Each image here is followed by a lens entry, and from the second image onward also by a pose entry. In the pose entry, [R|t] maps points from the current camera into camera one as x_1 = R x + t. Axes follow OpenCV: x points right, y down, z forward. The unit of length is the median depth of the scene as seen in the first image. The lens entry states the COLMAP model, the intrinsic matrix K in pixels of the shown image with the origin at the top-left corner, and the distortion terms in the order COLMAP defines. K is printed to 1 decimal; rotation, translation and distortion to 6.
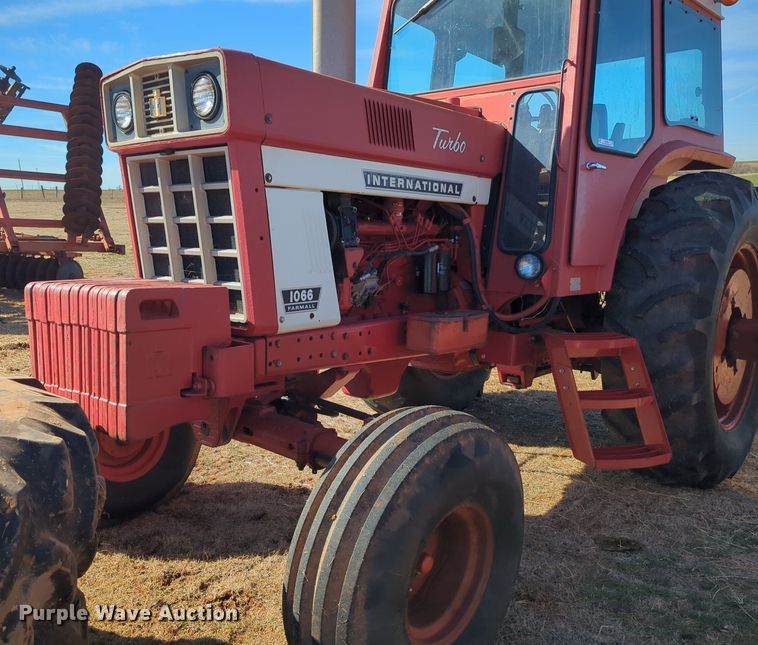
lens RADIAL K [[699.2, 0, 332.1], [0, 699.2, 326.6], [0, 0, 1]] dist [0.068430, -0.051614]
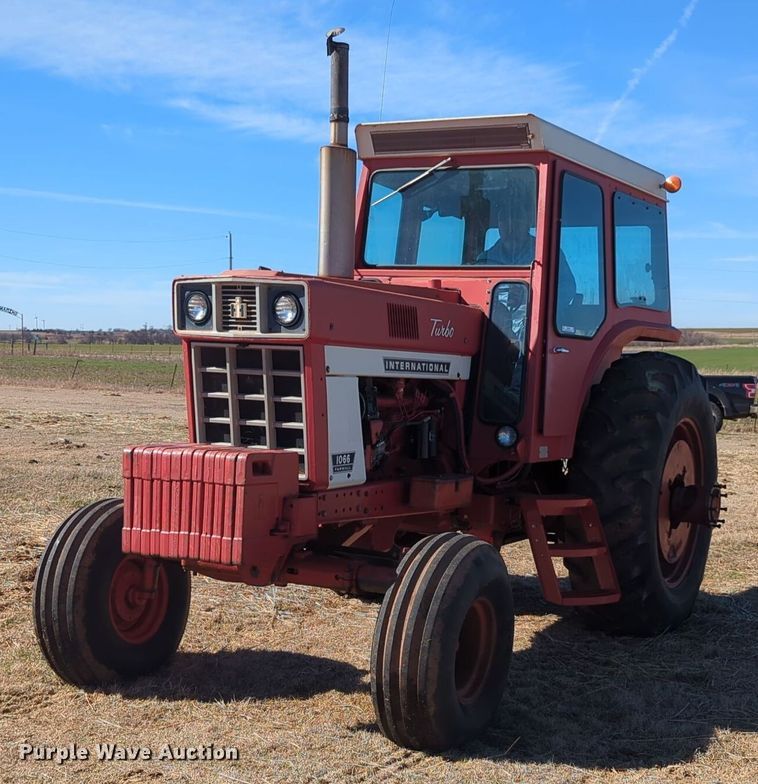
lens RADIAL K [[1203.1, 0, 432.0], [0, 1203.1, 451.5], [0, 0, 1]] dist [0.153812, -0.086622]
pose [[0.966143, 0.010402, 0.257798, -0.374928], [0.003567, 0.998553, -0.053659, 0.048628], [-0.257983, 0.052762, 0.964708, -0.942323]]
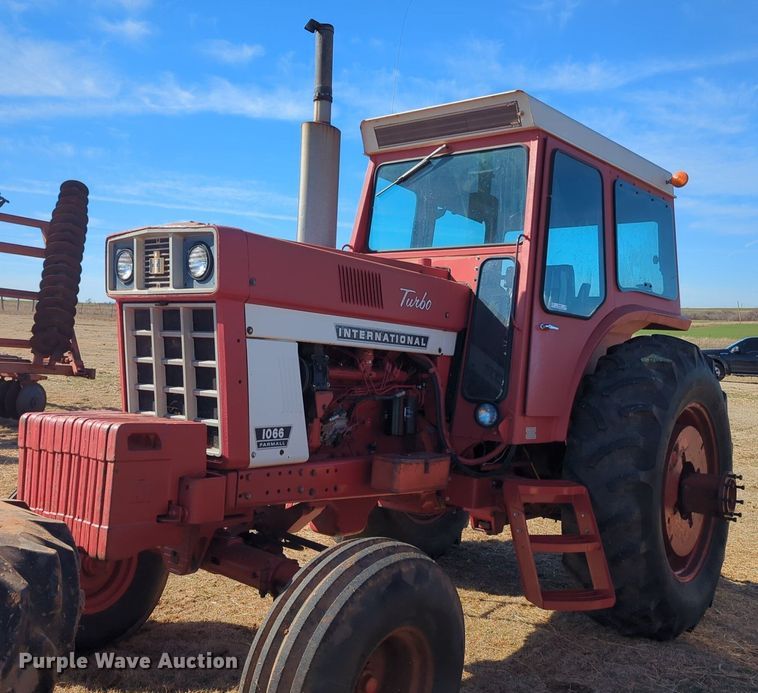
lens RADIAL K [[780.0, 0, 364.7], [0, 780.0, 344.5], [0, 0, 1]] dist [0.071799, -0.033234]
pose [[0.997658, 0.046546, 0.050114, 0.027470], [-0.038189, 0.986951, -0.156427, 0.003666], [-0.056742, 0.154147, 0.986417, -0.213668]]
